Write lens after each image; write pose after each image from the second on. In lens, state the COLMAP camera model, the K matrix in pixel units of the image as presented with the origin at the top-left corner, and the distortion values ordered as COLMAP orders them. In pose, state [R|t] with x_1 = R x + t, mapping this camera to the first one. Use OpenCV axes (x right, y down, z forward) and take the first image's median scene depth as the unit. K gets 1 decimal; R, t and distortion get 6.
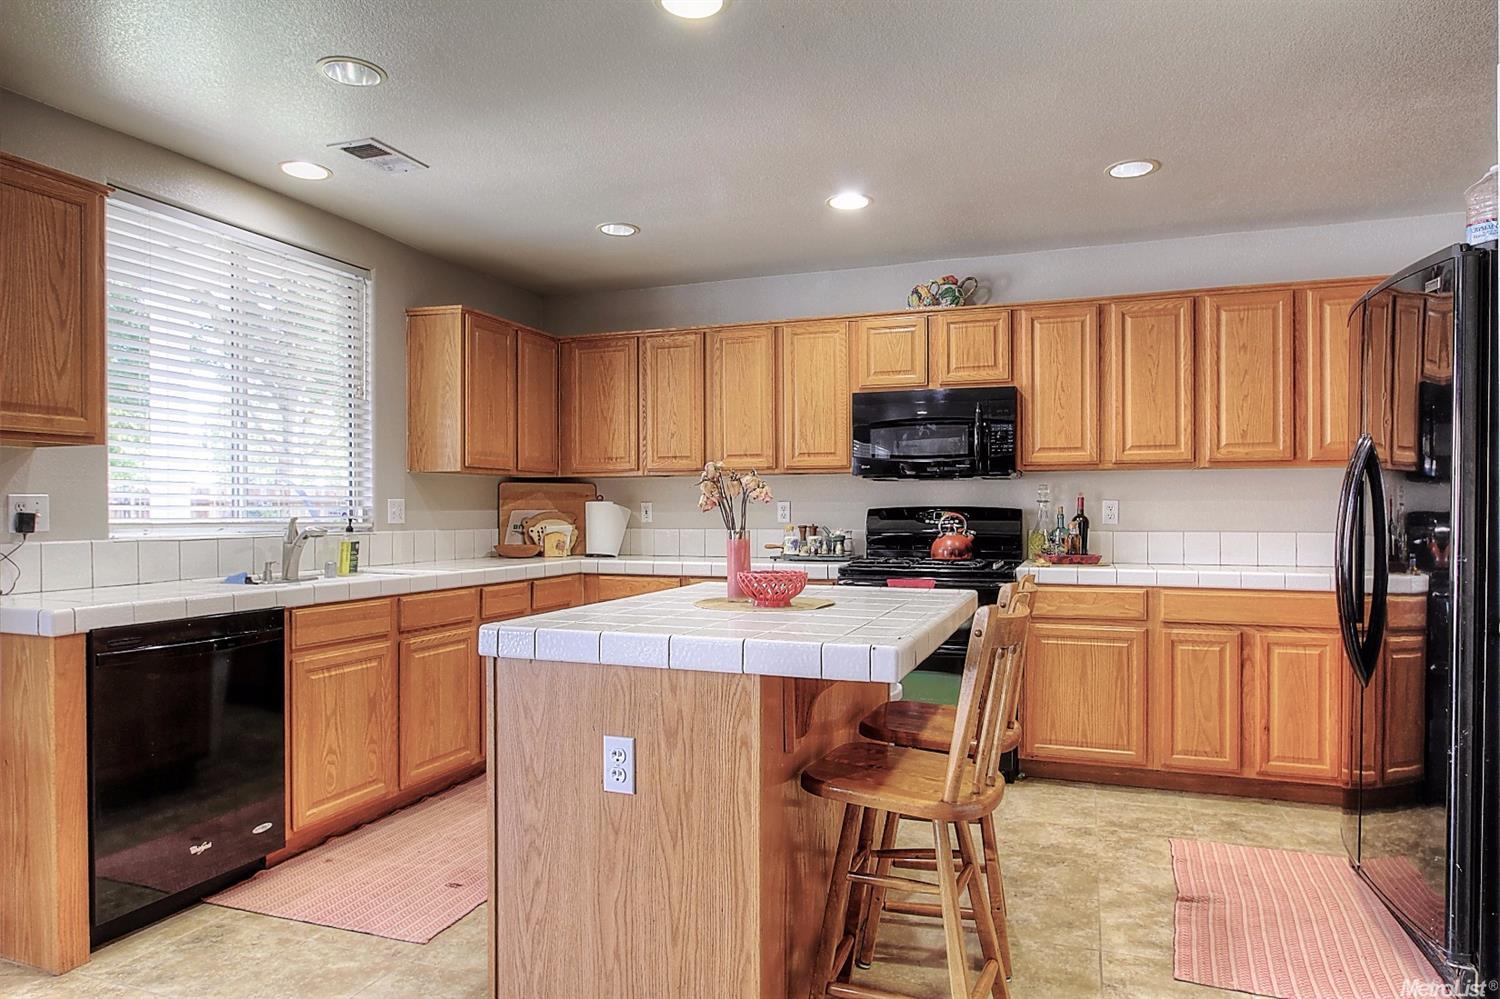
lens RADIAL K [[926.9, 0, 750.7], [0, 926.9, 507.5], [0, 0, 1]] dist [-0.022008, 0.001868]
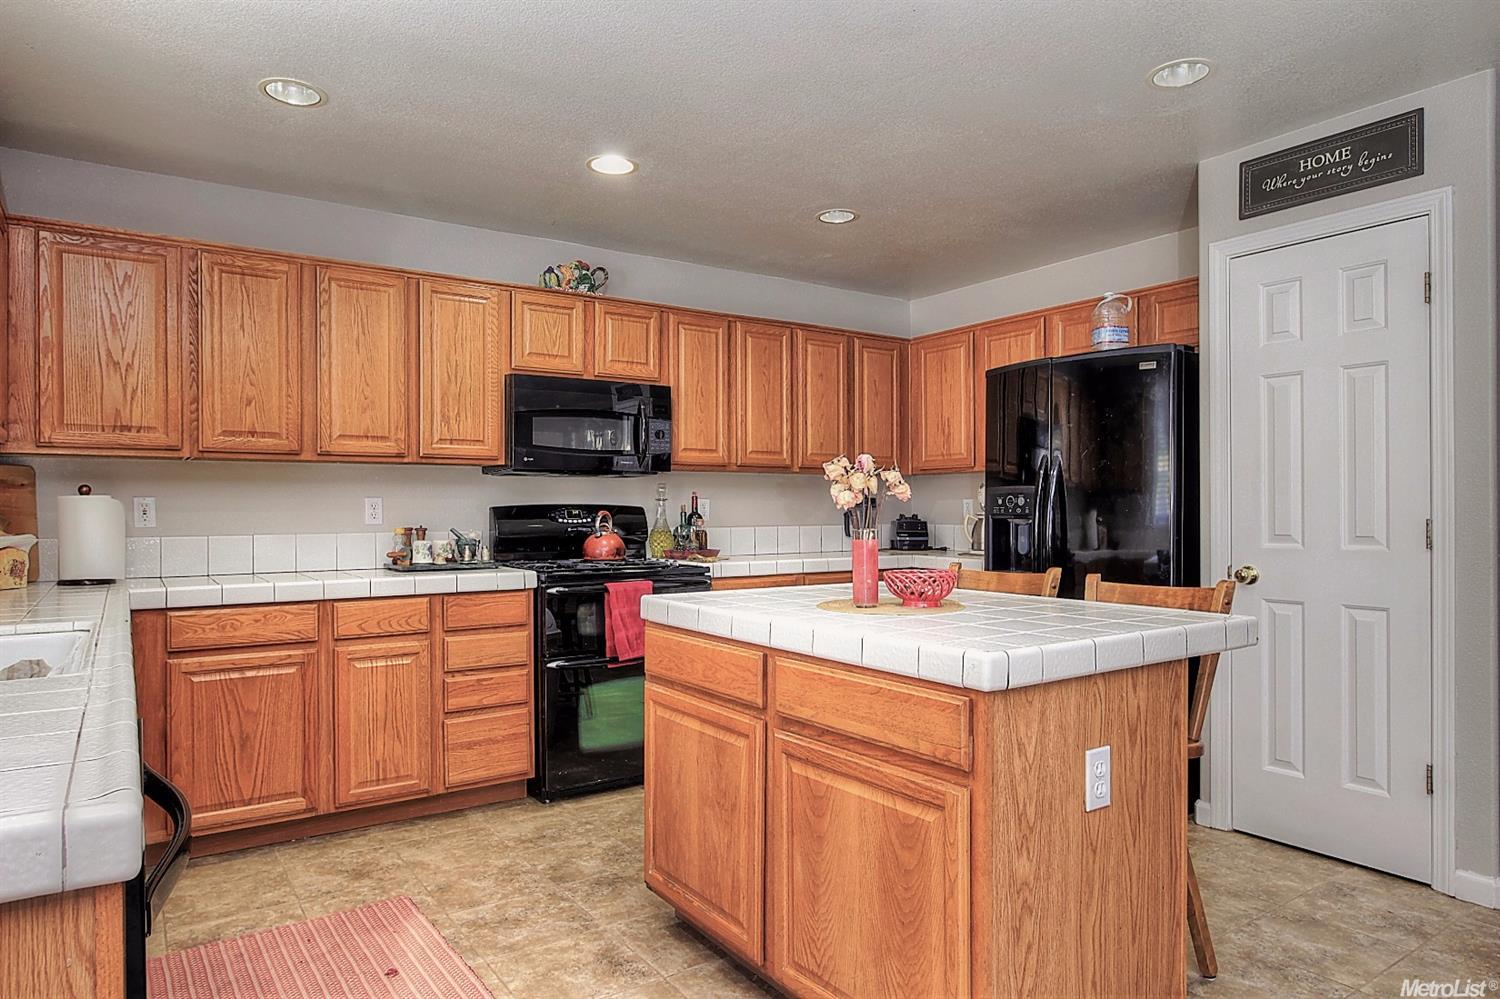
lens RADIAL K [[926.9, 0, 750.7], [0, 926.9, 507.5], [0, 0, 1]] dist [-0.022008, 0.001868]
pose [[0.573583, -0.000914, 0.819147, -0.499247], [0.000167, 0.999999, 0.000999, 0.001345], [-0.819147, -0.000436, 0.573583, 0.339099]]
